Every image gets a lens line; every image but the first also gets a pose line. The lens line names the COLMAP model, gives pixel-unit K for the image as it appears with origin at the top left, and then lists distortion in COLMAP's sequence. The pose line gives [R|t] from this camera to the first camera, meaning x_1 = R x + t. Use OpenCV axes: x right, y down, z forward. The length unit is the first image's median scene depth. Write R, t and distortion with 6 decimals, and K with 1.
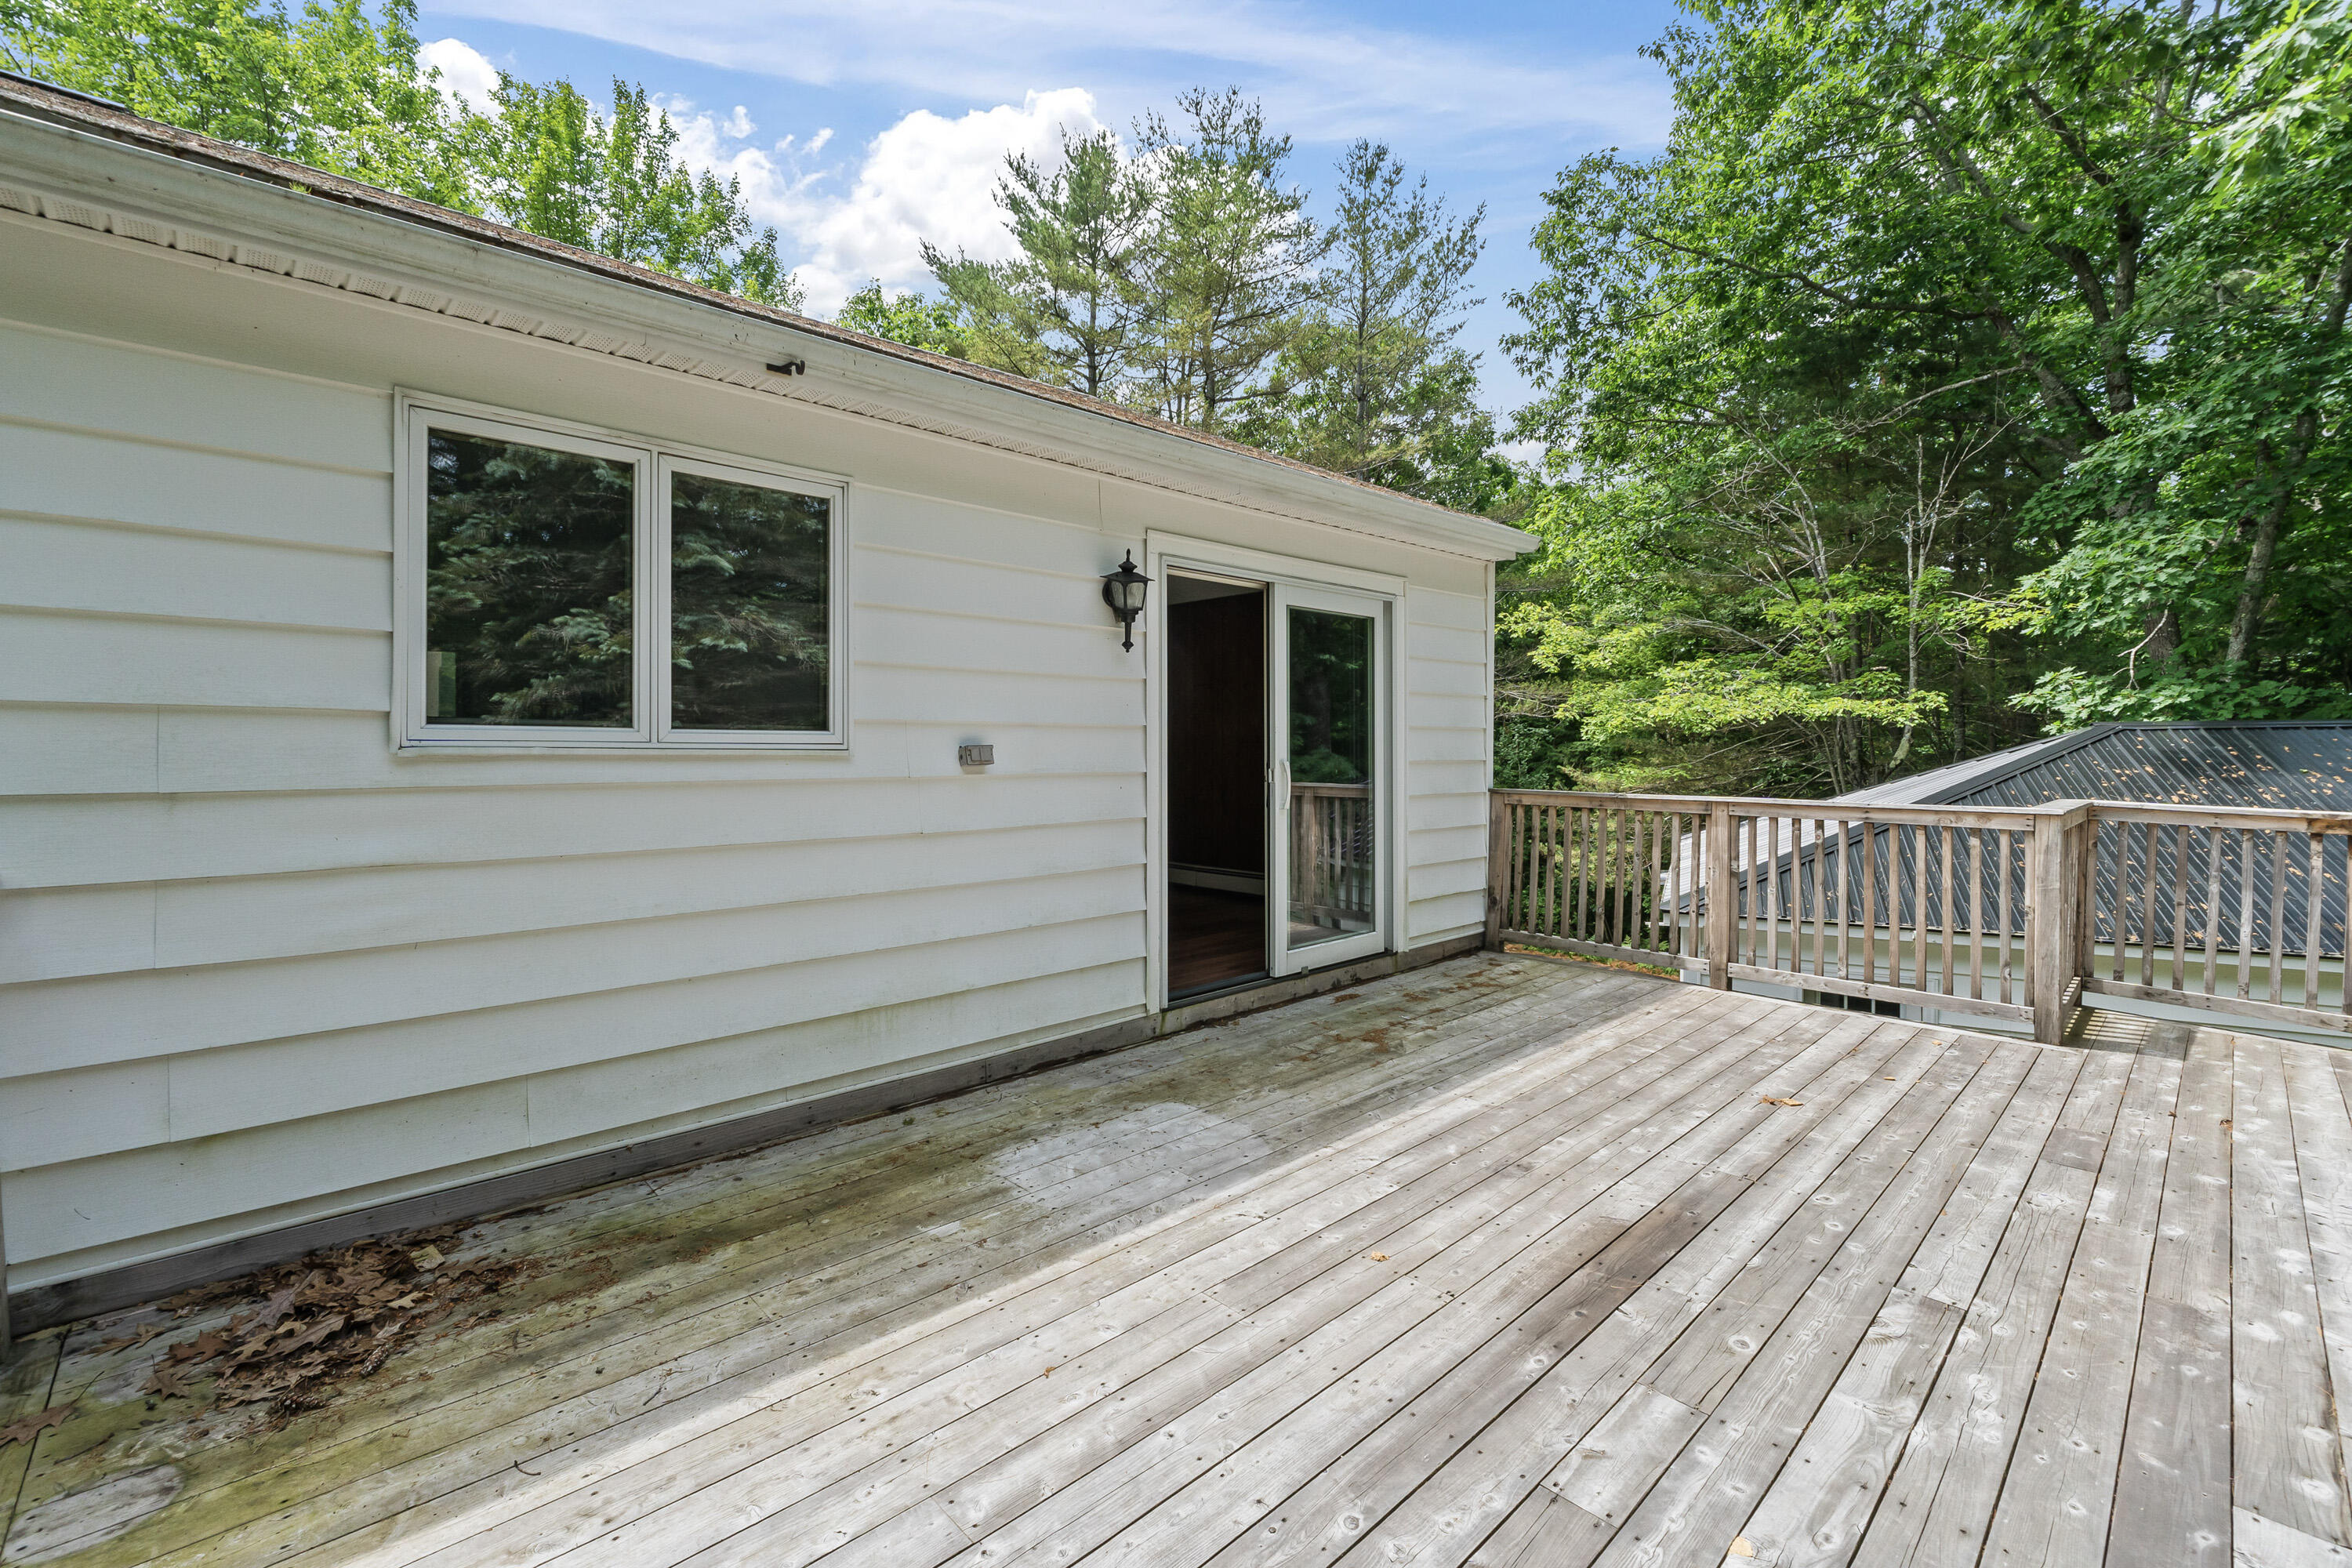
lens RADIAL K [[982.5, 0, 1171.0], [0, 982.5, 769.6], [0, 0, 1]] dist [-0.005494, -0.000610]
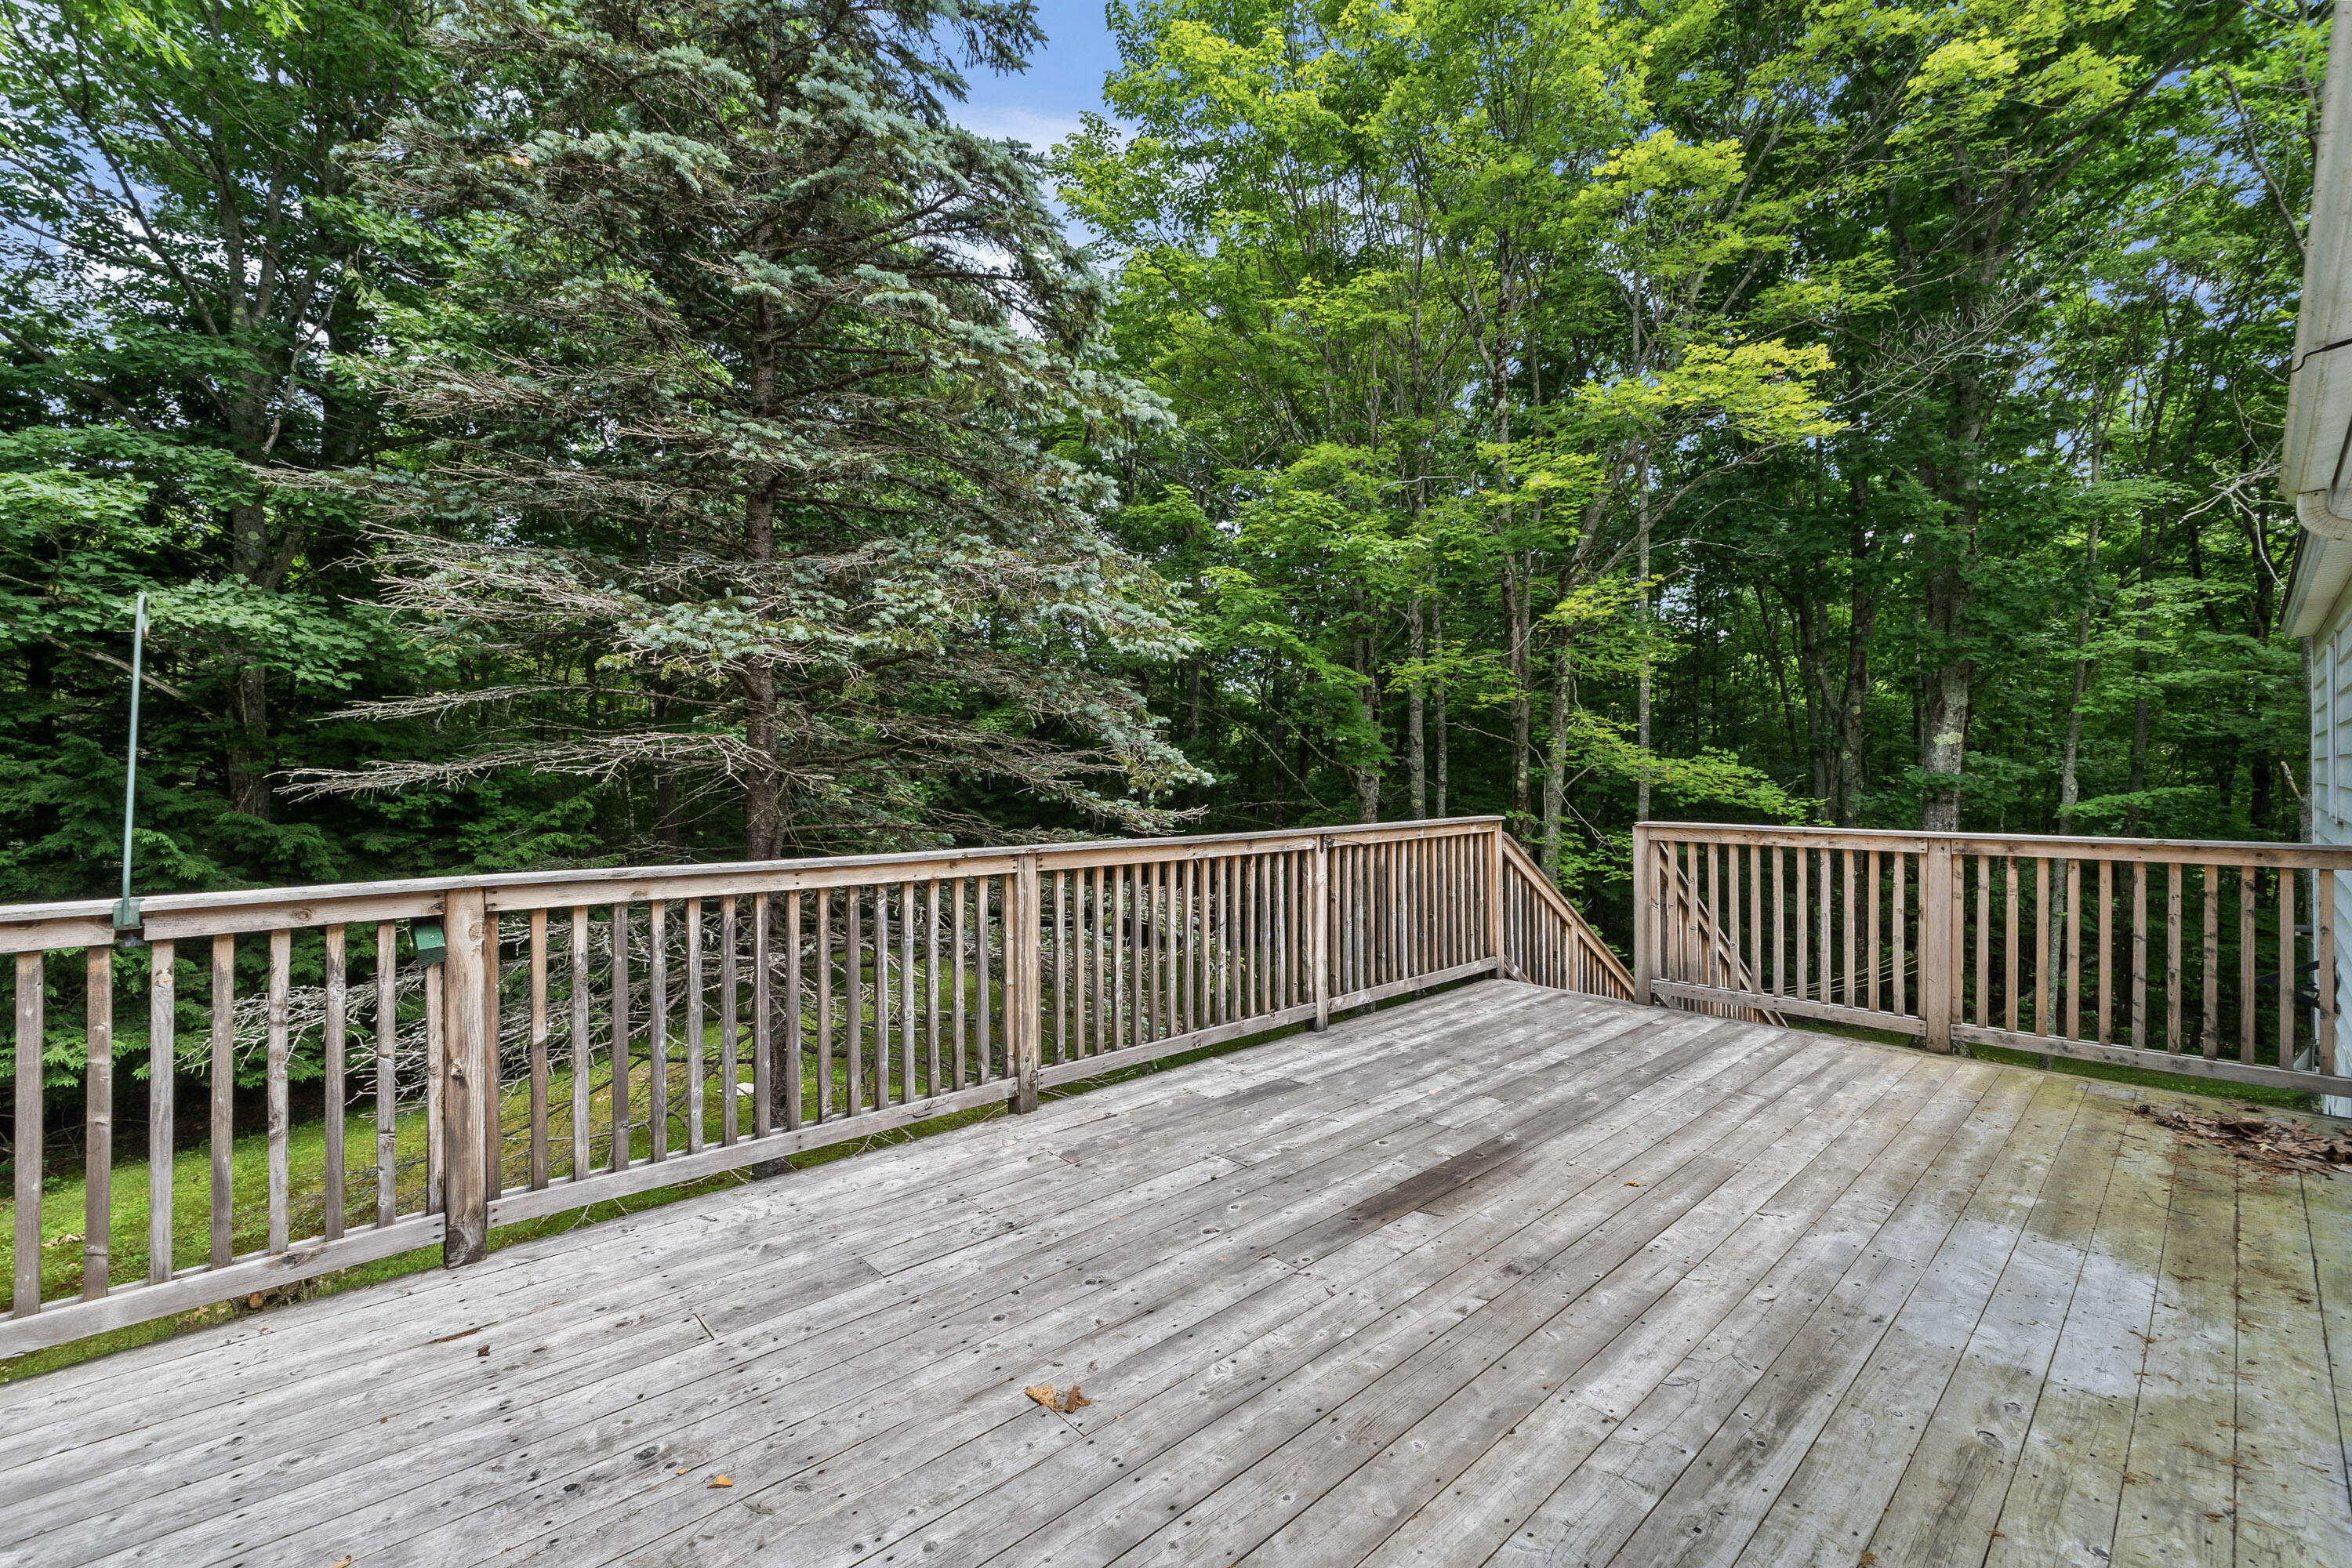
lens RADIAL K [[982.5, 0, 1171.0], [0, 982.5, 769.6], [0, 0, 1]] dist [-0.005494, -0.000610]
pose [[-0.999969, -0.000588, 0.007860, 0.731524], [-0.000428, 0.999791, 0.020441, -0.051964], [-0.007870, 0.020437, -0.999760, 2.075612]]
